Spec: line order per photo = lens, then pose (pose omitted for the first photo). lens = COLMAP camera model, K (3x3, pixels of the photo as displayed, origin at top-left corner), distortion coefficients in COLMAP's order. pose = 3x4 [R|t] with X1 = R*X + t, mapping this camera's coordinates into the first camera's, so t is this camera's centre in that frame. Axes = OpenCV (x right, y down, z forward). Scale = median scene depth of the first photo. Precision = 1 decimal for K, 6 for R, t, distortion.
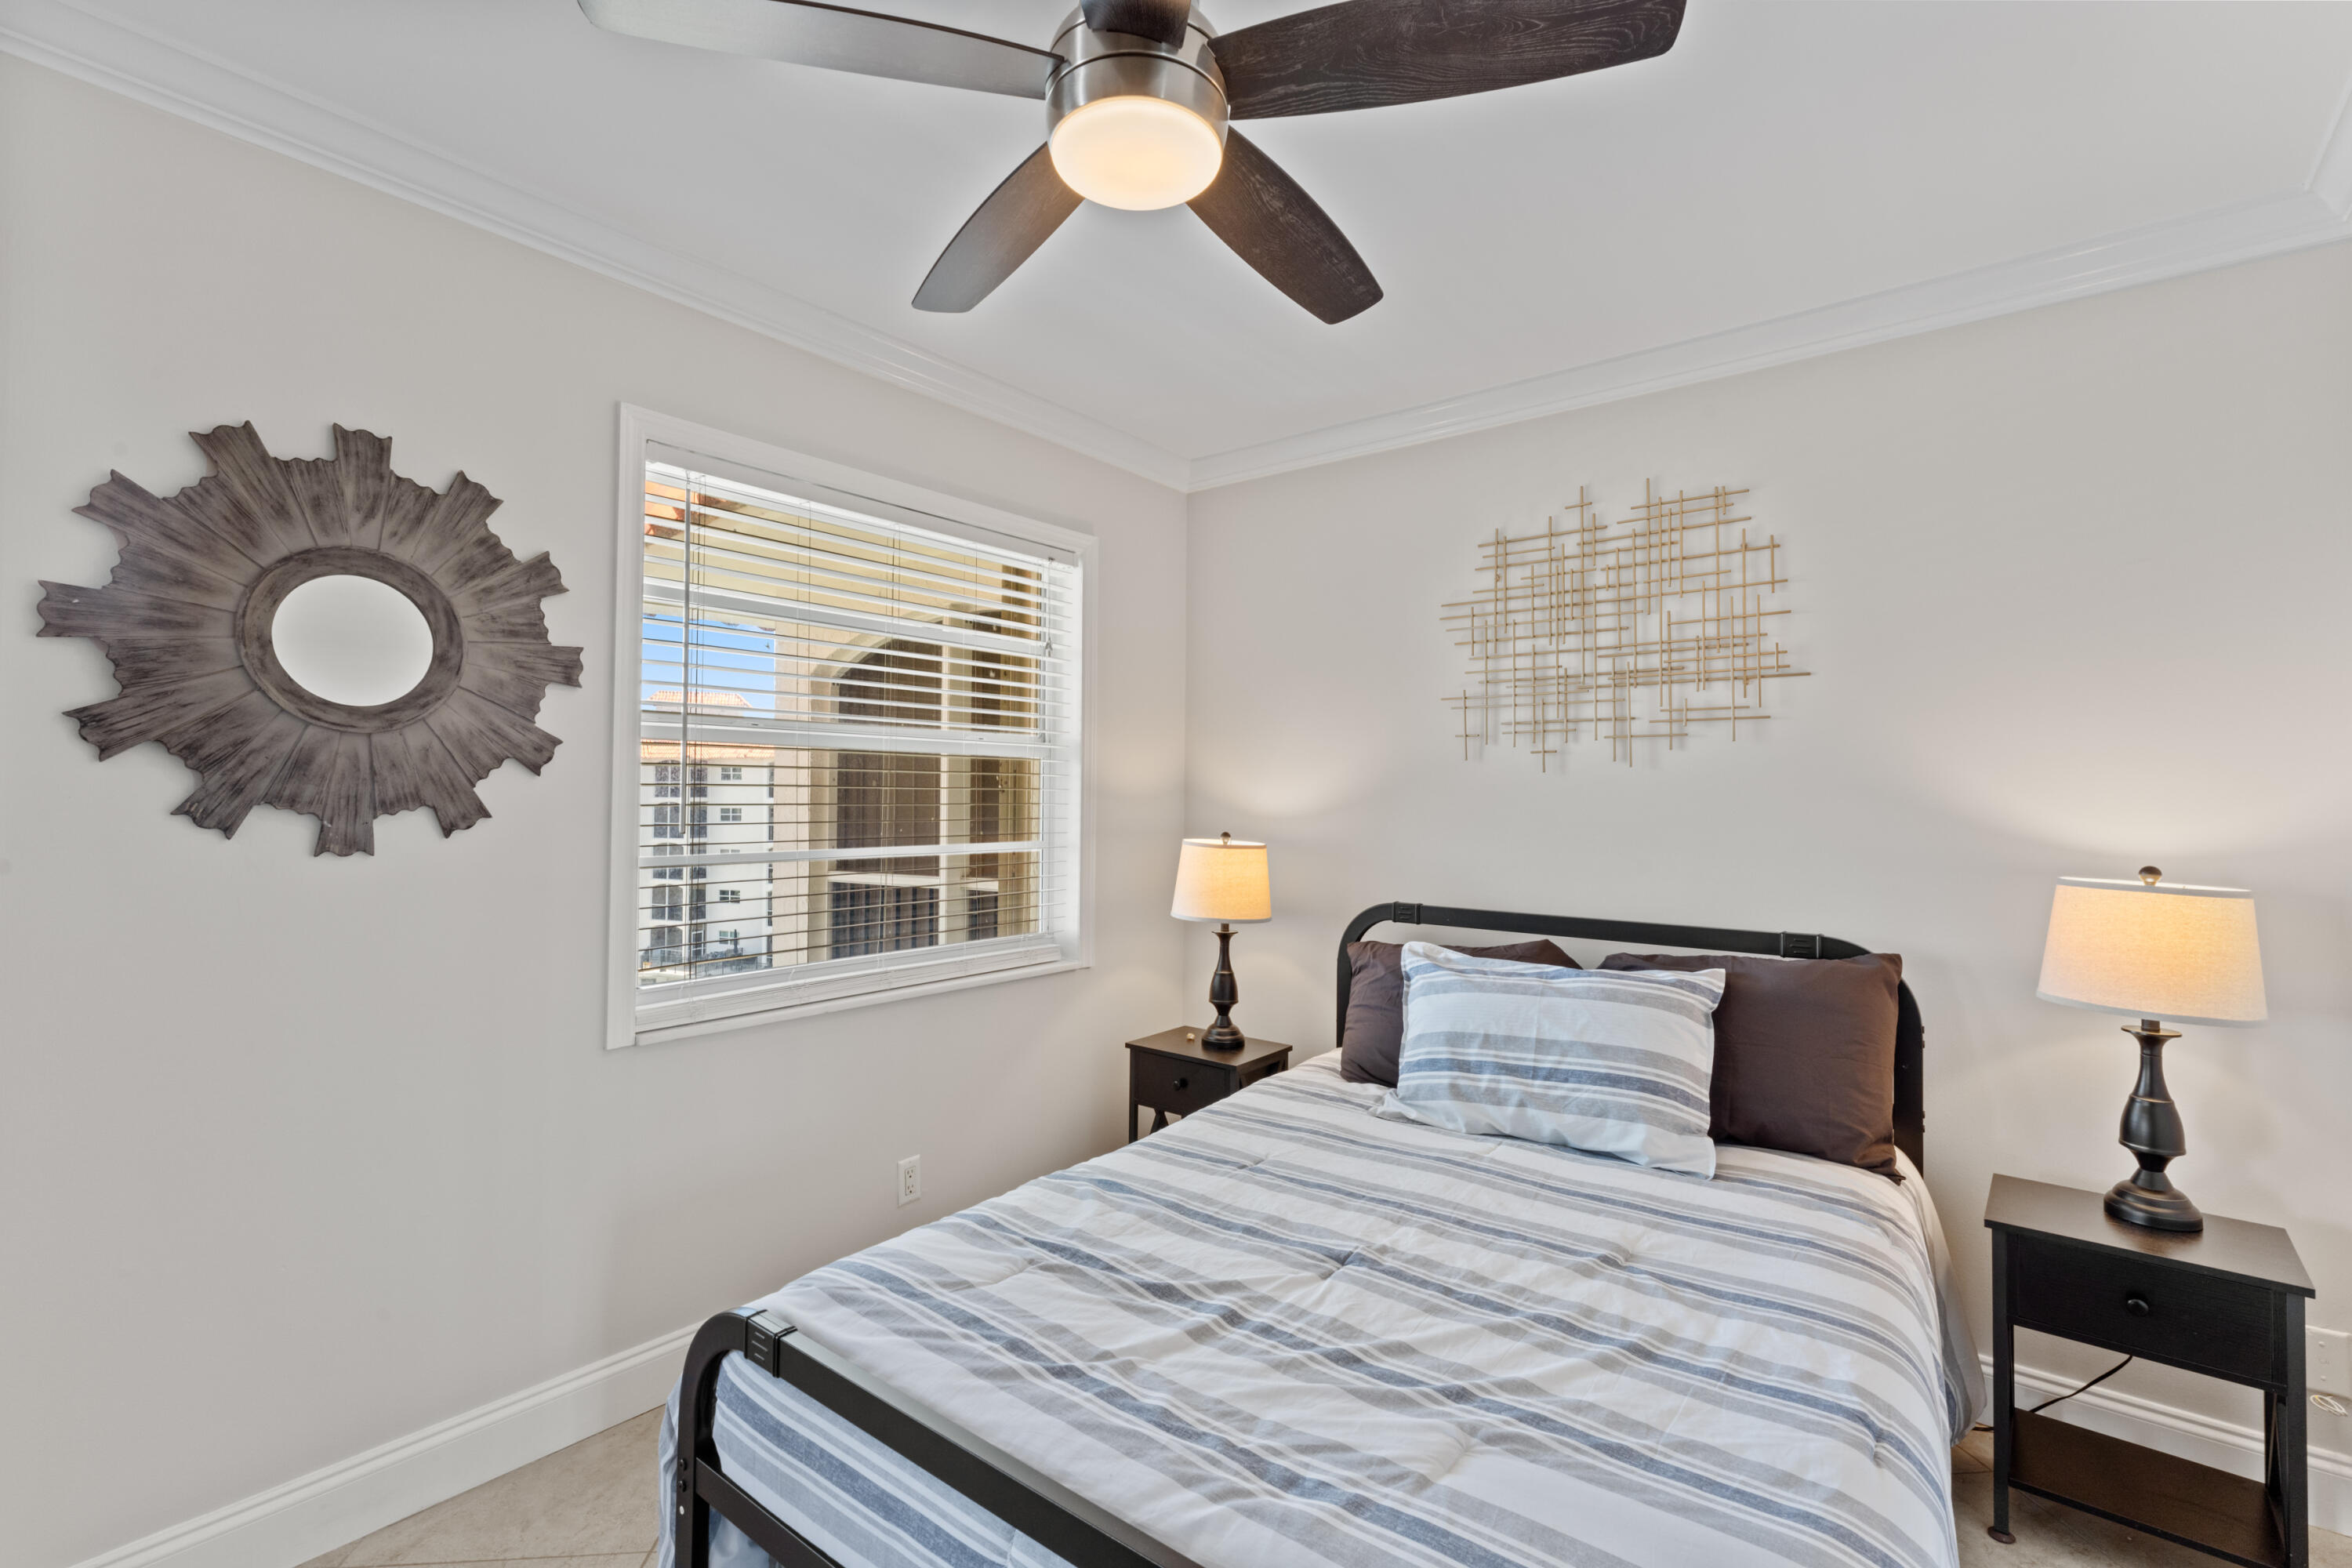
lens RADIAL K [[1026.8, 0, 1172.1], [0, 1026.8, 774.8], [0, 0, 1]] dist [0.000485, 0.000027]
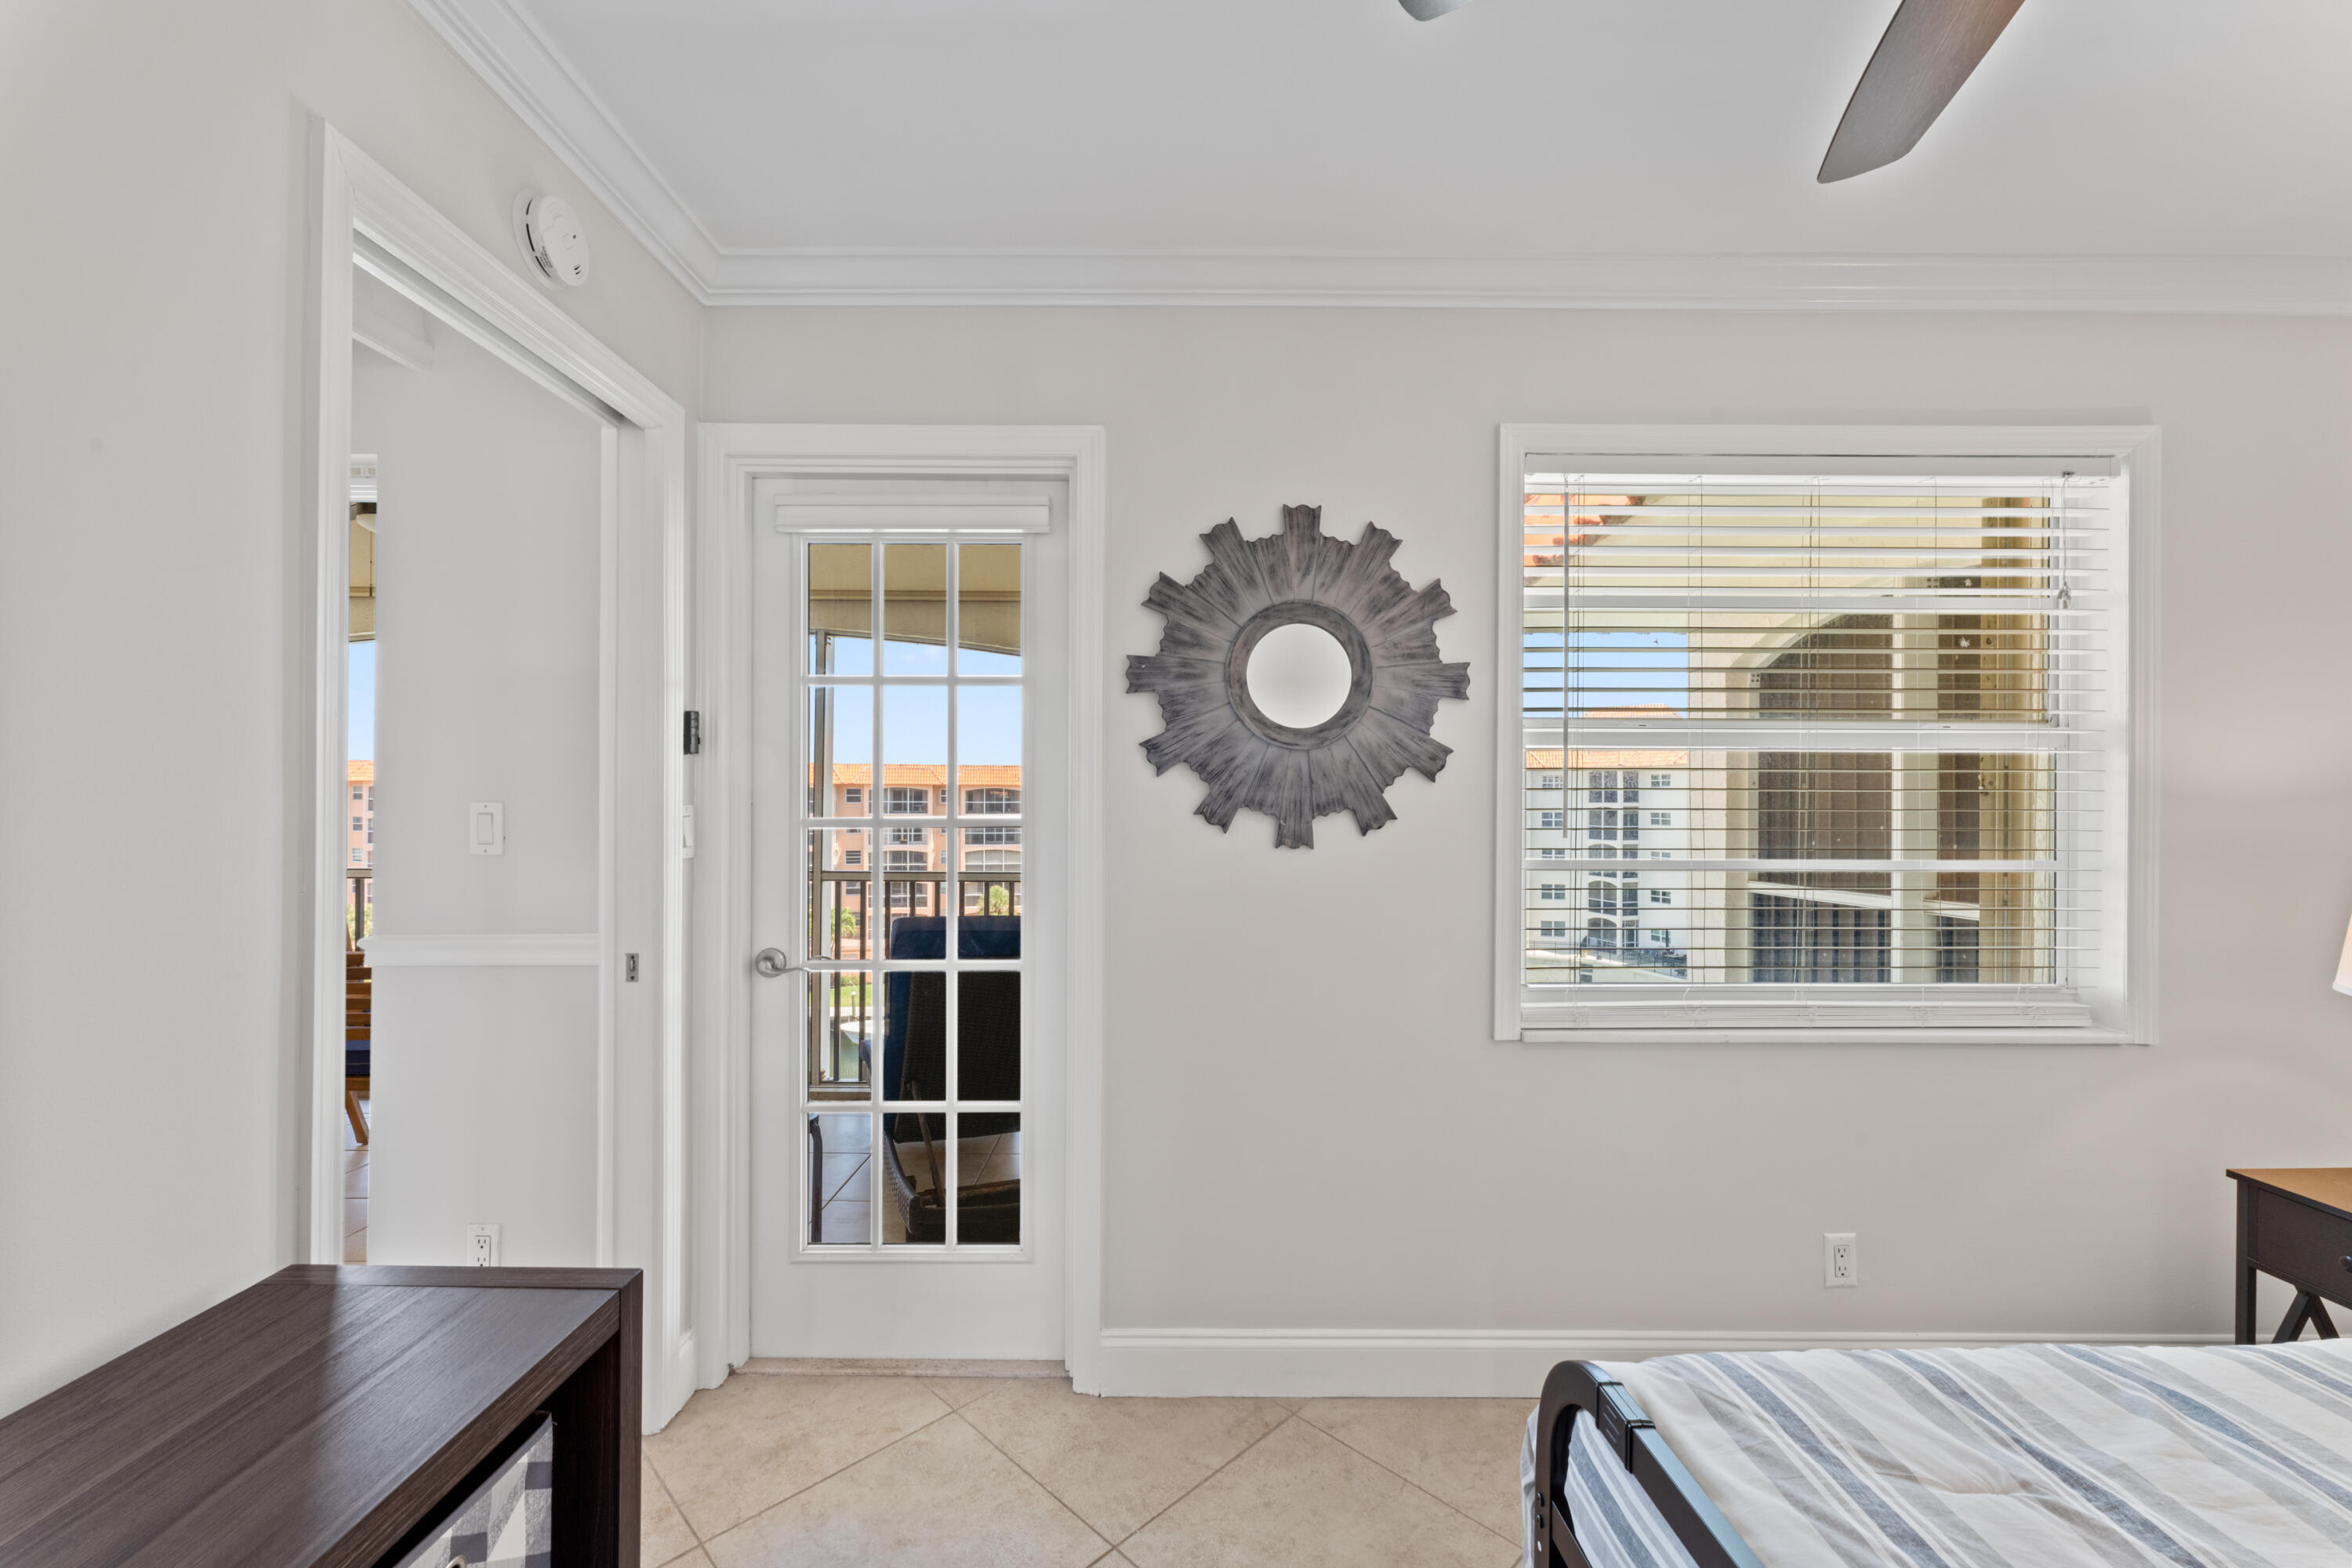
lens RADIAL K [[944.8, 0, 1176.1], [0, 944.8, 793.6], [0, 0, 1]] dist [0.000516, 0.000285]
pose [[0.636318, -0.005183, -0.771410, -0.007033], [0.016476, 0.999841, 0.006872, 0.001686], [0.771251, -0.017083, 0.636302, 0.138564]]
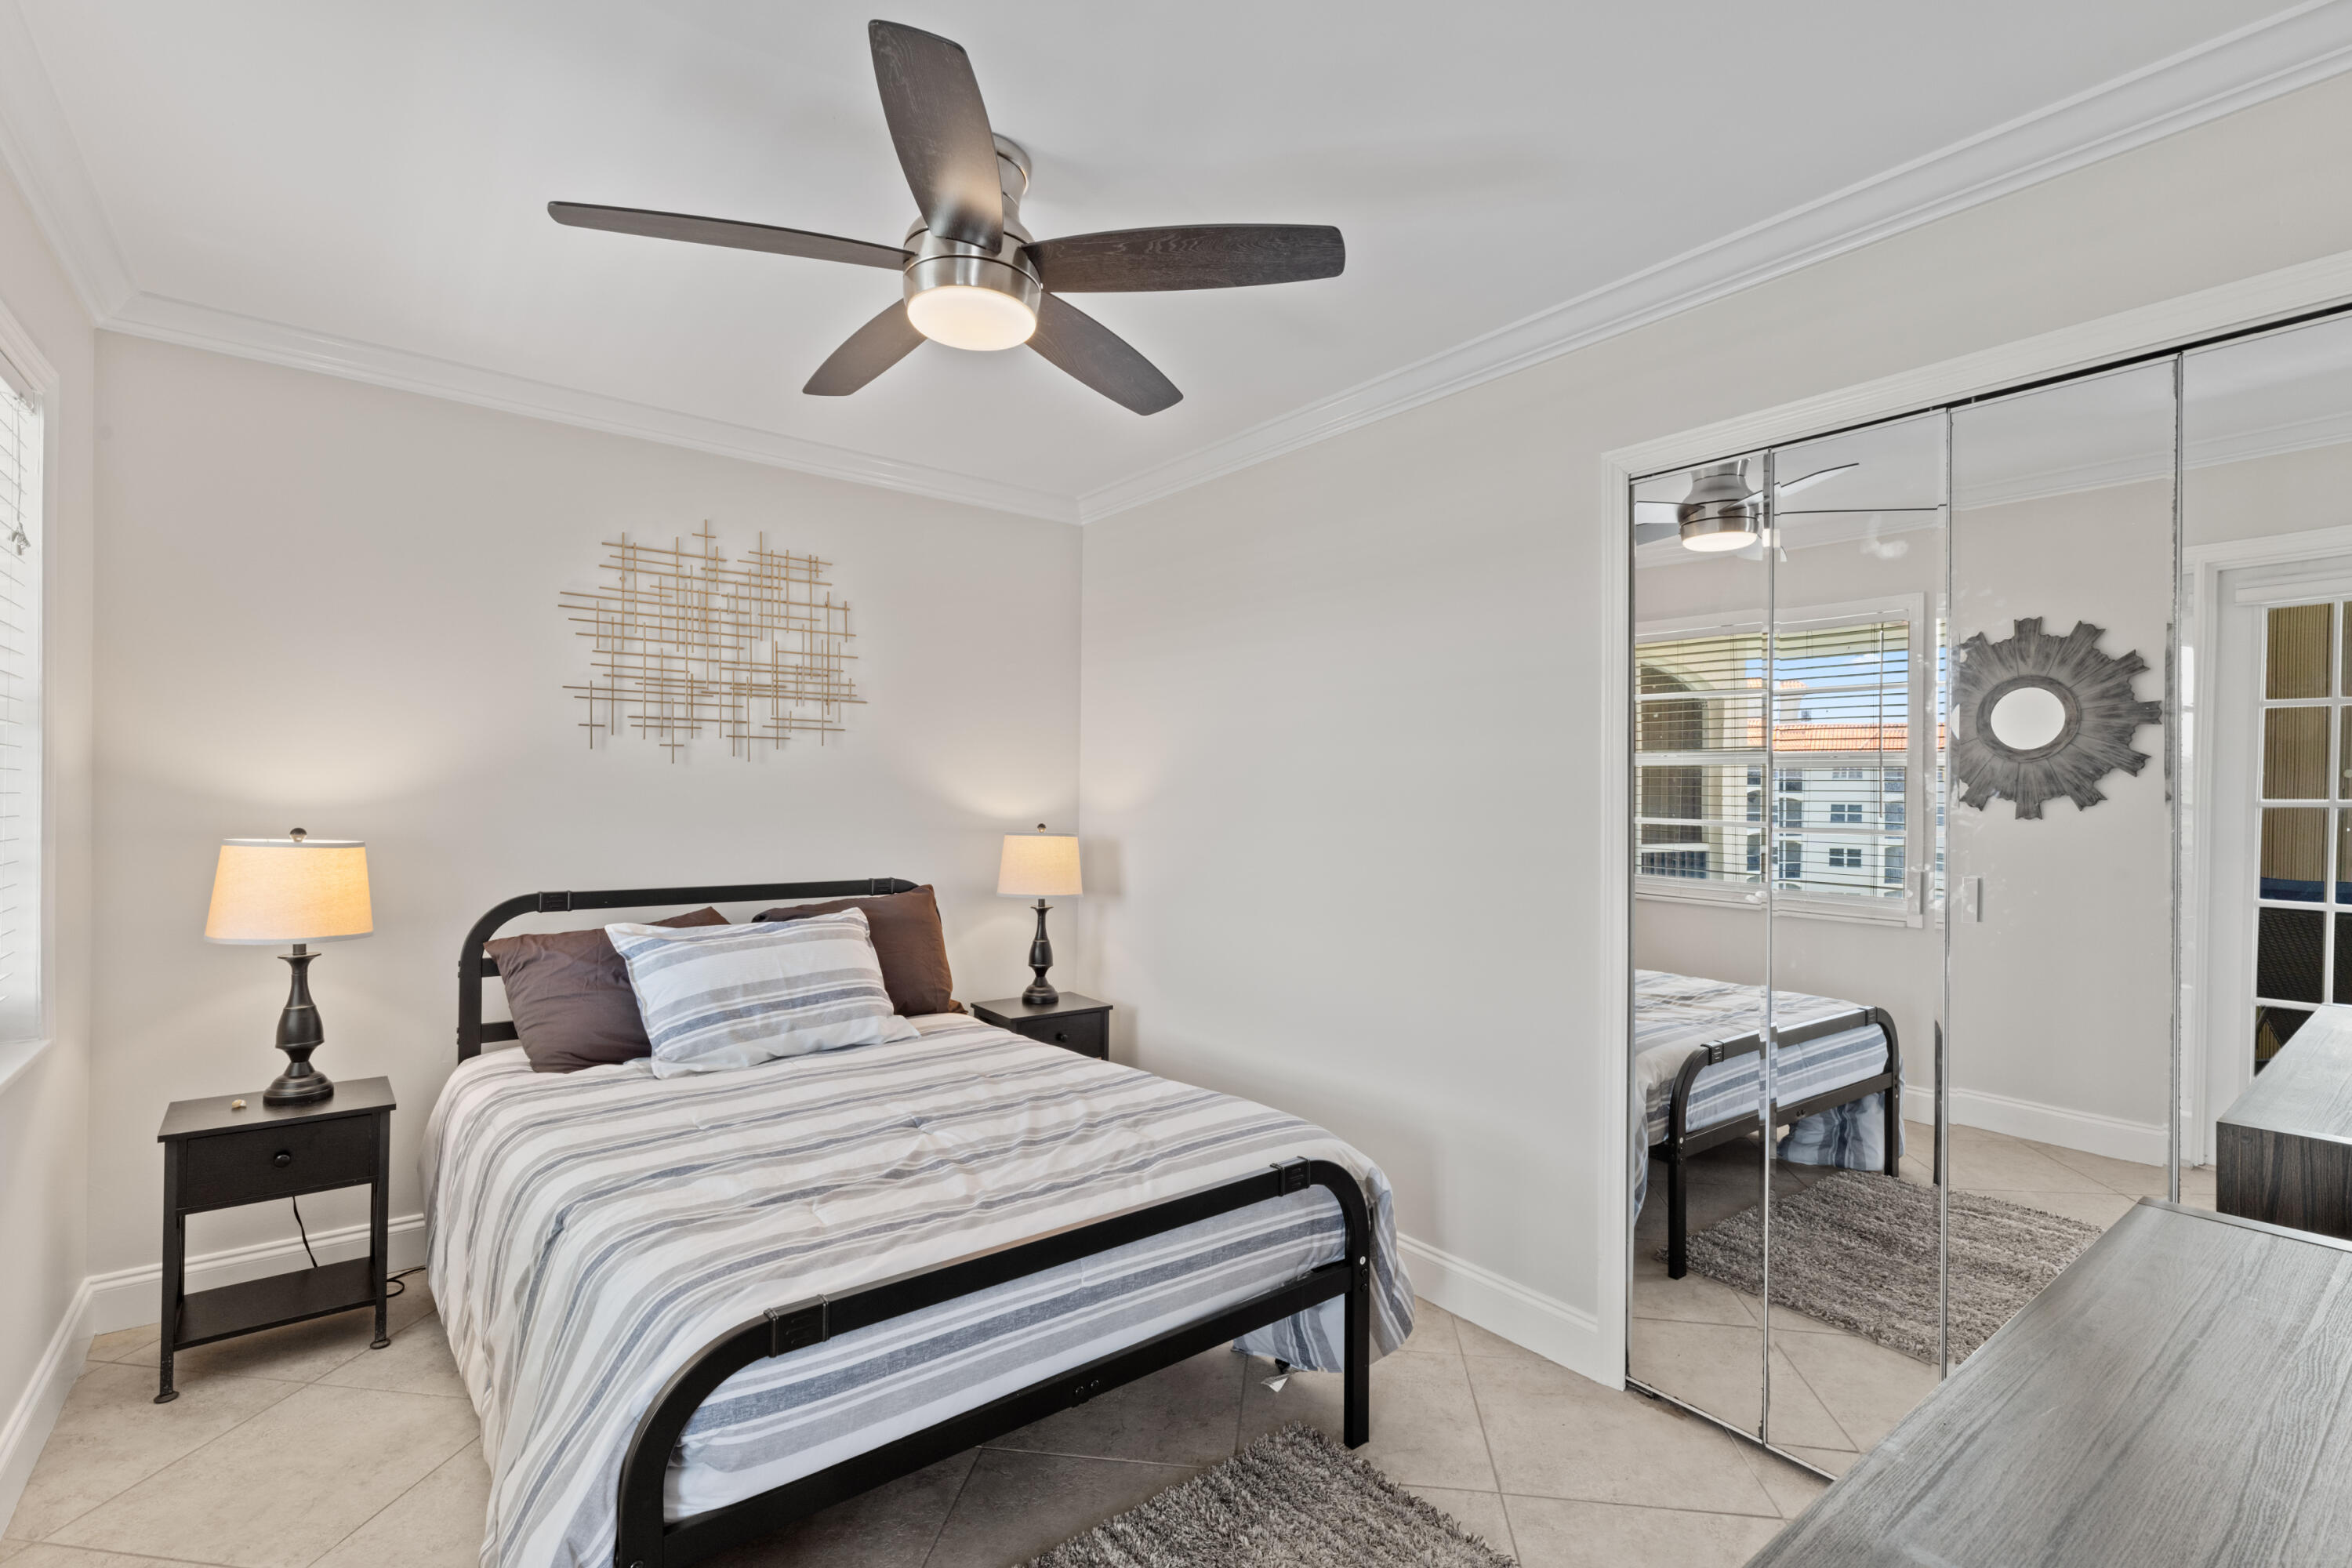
lens RADIAL K [[1040.0, 0, 1176.0], [0, 1040.0, 784.0], [0, 0, 1]] dist [0.003402, -0.005391]
pose [[0.239144, -0.000104, 0.970984, -0.917742], [-0.034175, 0.999380, 0.008524, -0.012105], [-0.970383, -0.035222, 0.238992, 0.272839]]
